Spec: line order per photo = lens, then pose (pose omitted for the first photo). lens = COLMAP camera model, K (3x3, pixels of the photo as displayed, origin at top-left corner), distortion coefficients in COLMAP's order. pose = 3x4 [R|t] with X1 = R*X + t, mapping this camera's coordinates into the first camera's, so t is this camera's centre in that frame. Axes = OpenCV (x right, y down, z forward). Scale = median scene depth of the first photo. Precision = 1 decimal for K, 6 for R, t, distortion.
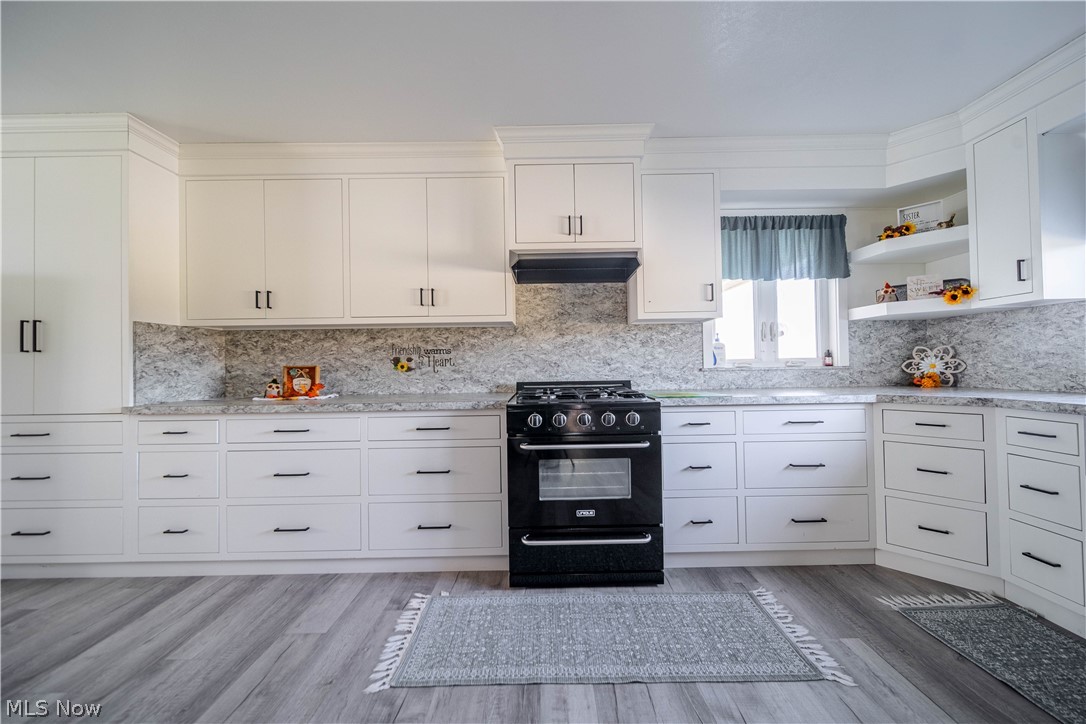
lens RADIAL K [[385.1, 0, 549.3], [0, 385.1, 362.9], [0, 0, 1]] dist [0.000118, -0.000016]
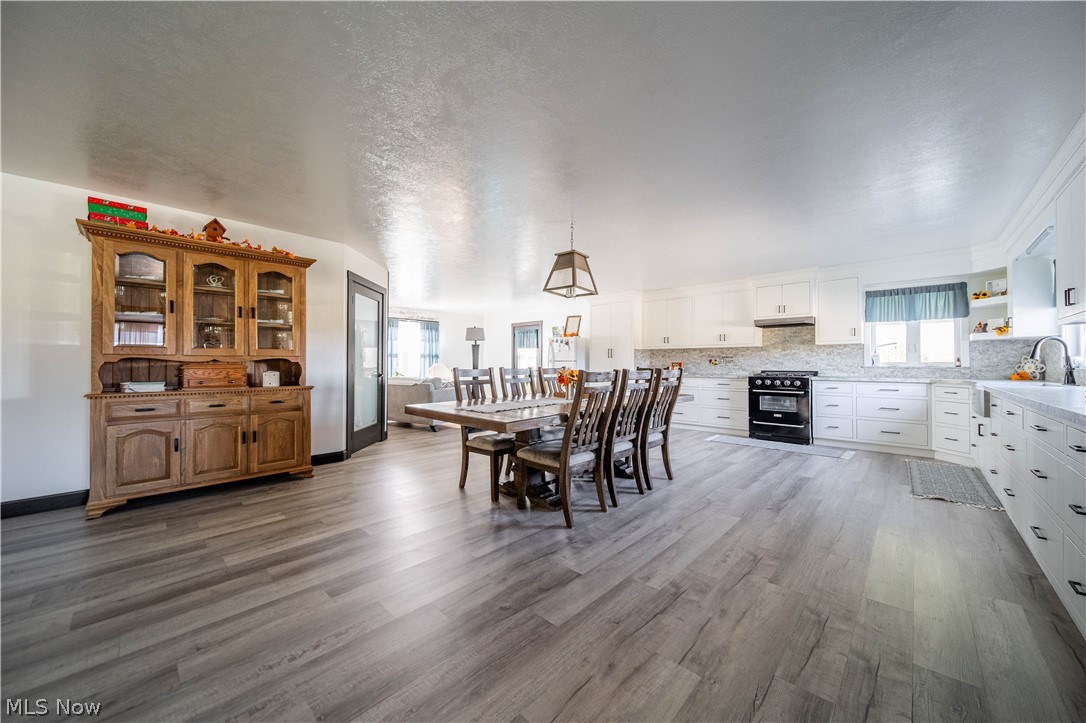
lens RADIAL K [[385.1, 0, 549.3], [0, 385.1, 362.4], [0, 0, 1]] dist [0.000118, -0.000016]
pose [[0.726116, 0.015279, -0.687402, 0.664596], [-0.008319, 0.999875, 0.013437, -0.023017], [0.687522, -0.004038, 0.726152, -1.813190]]
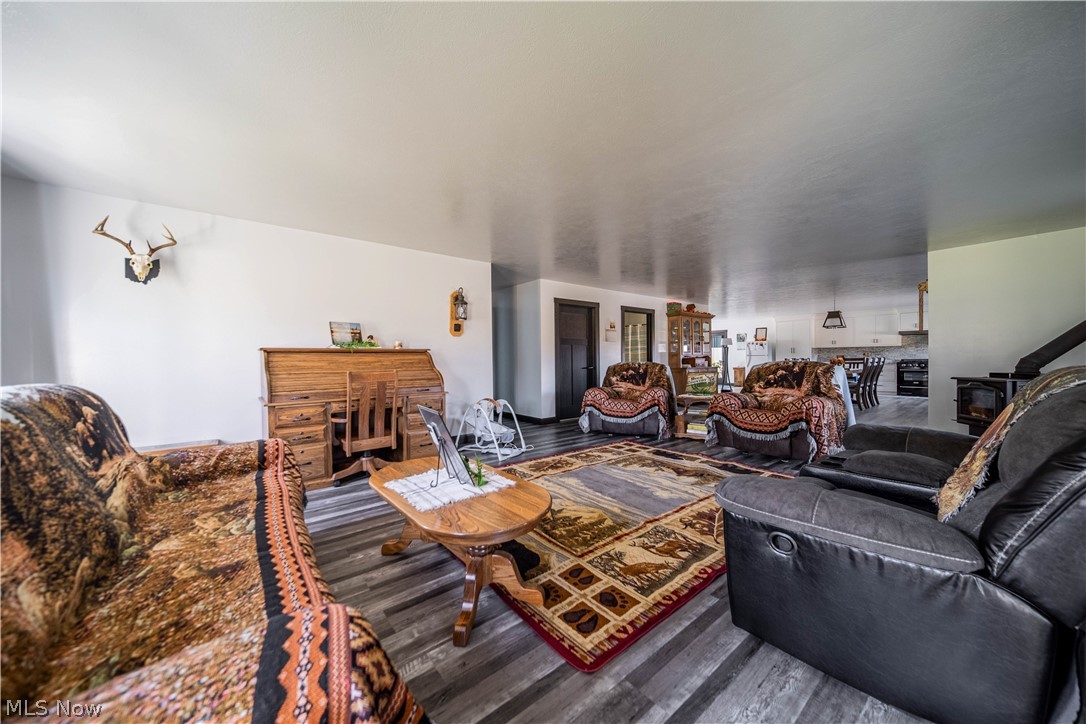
lens RADIAL K [[385.1, 0, 549.3], [0, 385.1, 362.9], [0, 0, 1]] dist [0.000118, -0.000016]
pose [[0.640425, 0.012491, -0.767919, 0.764920], [0.008805, 0.999683, 0.023604, -0.047980], [0.767971, -0.021878, 0.640111, -5.184742]]
